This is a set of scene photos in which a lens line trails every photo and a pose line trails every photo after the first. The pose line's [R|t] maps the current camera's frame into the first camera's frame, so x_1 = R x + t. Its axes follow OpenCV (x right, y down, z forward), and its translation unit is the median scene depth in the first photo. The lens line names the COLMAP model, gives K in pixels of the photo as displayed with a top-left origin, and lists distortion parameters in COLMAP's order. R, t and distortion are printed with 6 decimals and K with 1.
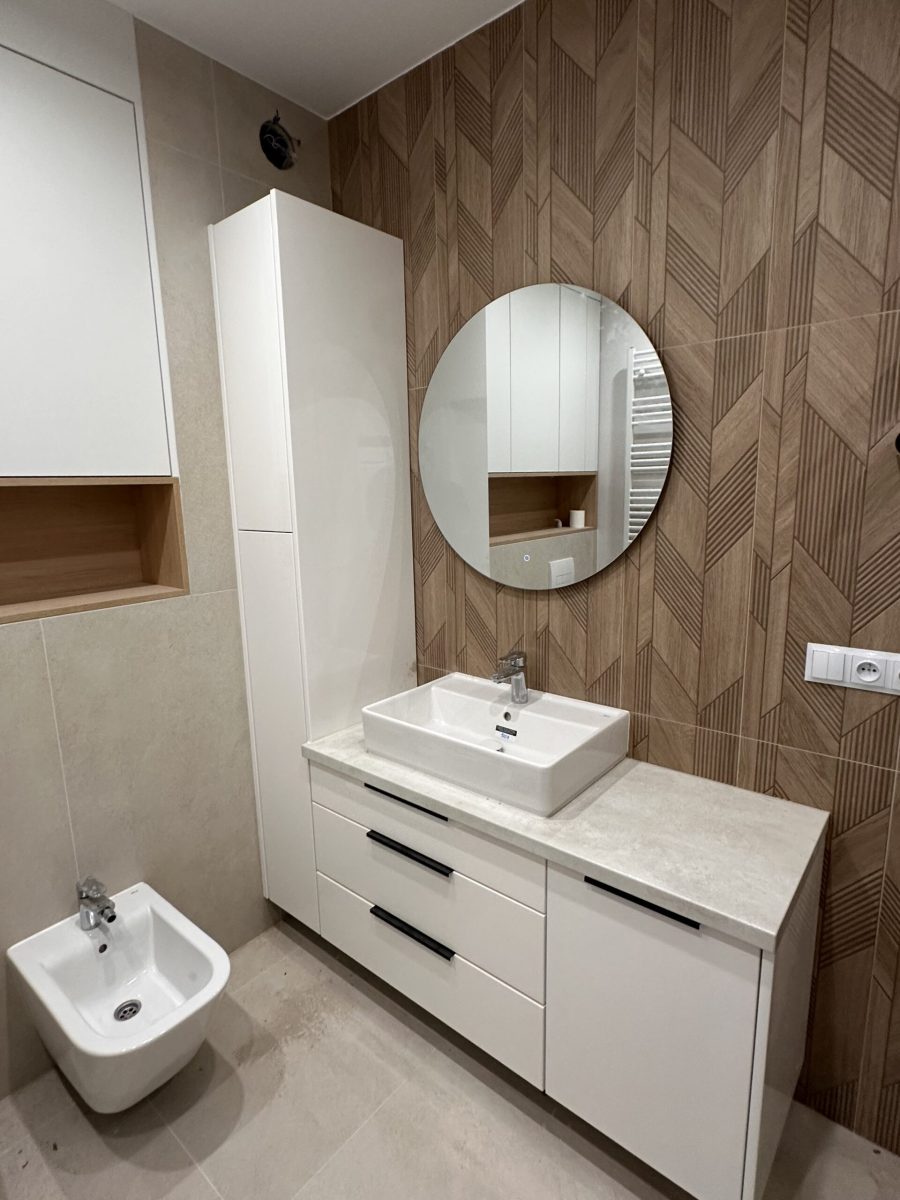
lens RADIAL K [[622.3, 0, 447.8], [0, 622.3, 601.8], [0, 0, 1]] dist [-0.003214, -0.001002]
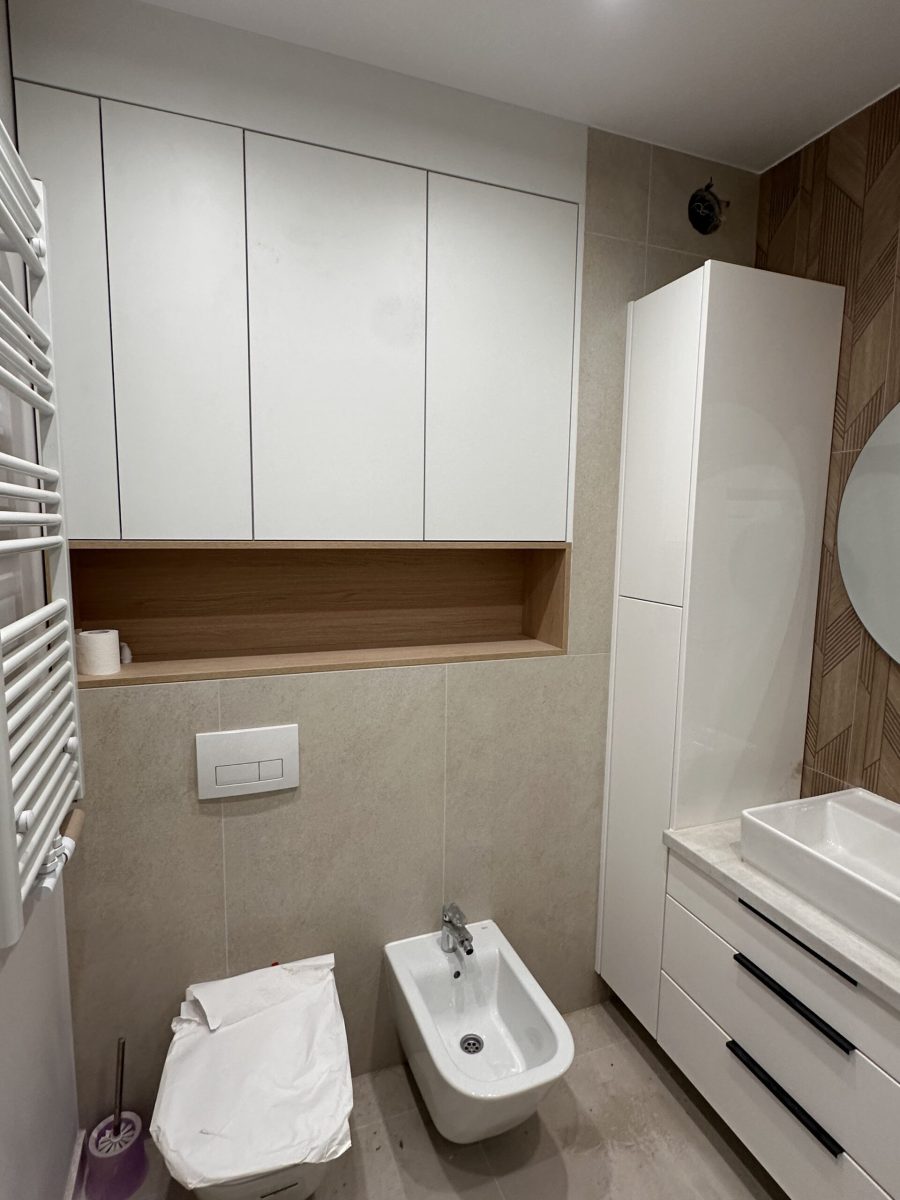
lens RADIAL K [[622.3, 0, 440.2], [0, 622.3, 600.5], [0, 0, 1]] dist [-0.003214, -0.001002]
pose [[0.868666, 0.096411, -0.485926, -0.105064], [-0.124751, 0.991842, -0.026223, -0.047641], [0.479434, 0.083399, 0.873606, -0.009683]]
